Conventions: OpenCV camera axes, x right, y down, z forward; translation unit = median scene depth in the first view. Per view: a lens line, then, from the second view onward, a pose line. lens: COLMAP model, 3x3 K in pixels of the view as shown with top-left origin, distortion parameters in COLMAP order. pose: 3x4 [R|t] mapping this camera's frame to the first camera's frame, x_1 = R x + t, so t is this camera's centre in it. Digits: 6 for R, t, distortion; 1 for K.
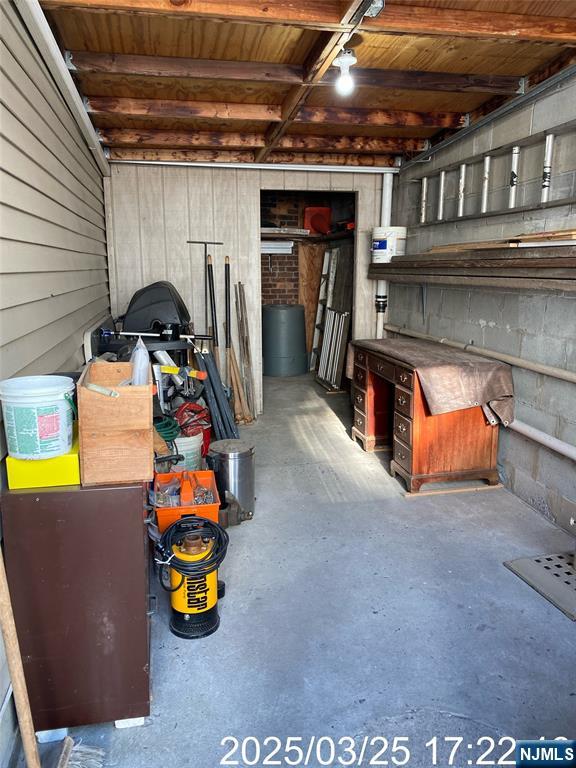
lens RADIAL K [[587.4, 0, 288.0], [0, 587.4, 384.0], [0, 0, 1]] dist [0.164594, -0.248660]
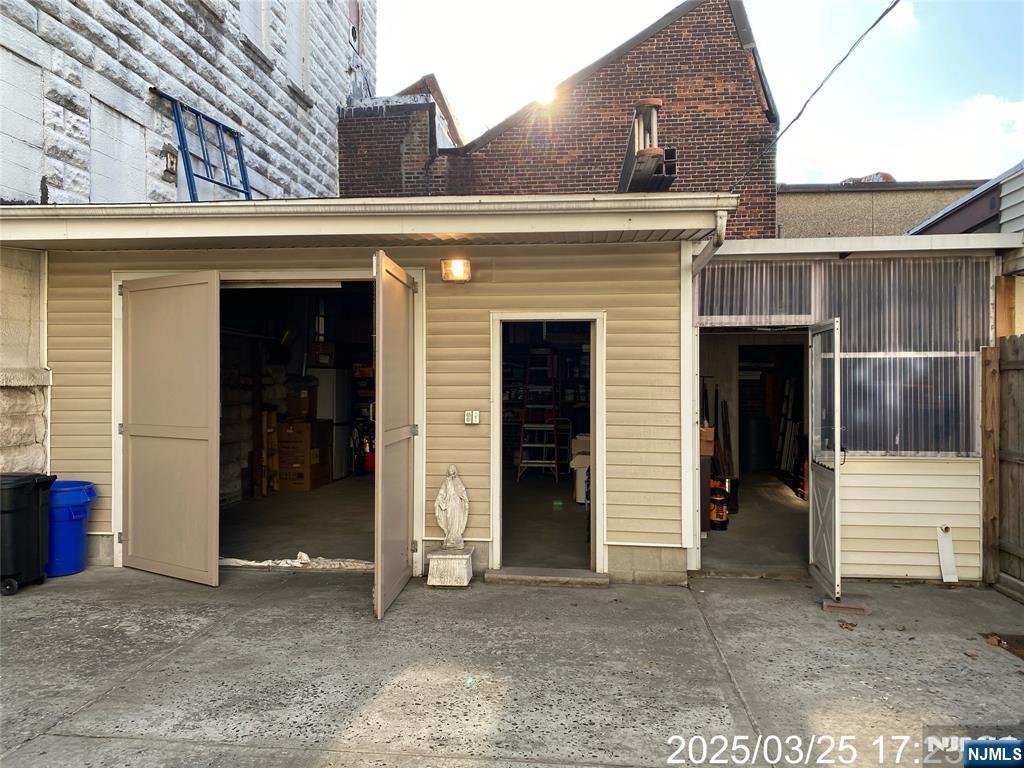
lens RADIAL K [[783.2, 0, 512.0], [0, 783.2, 384.0], [0, 0, 1]] dist [0.164594, -0.248660]
pose [[0.955215, 0.013449, -0.295605, 0.001132], [-0.068357, 0.981976, -0.176211, 0.156105], [0.287908, 0.188526, 0.938918, -0.911351]]
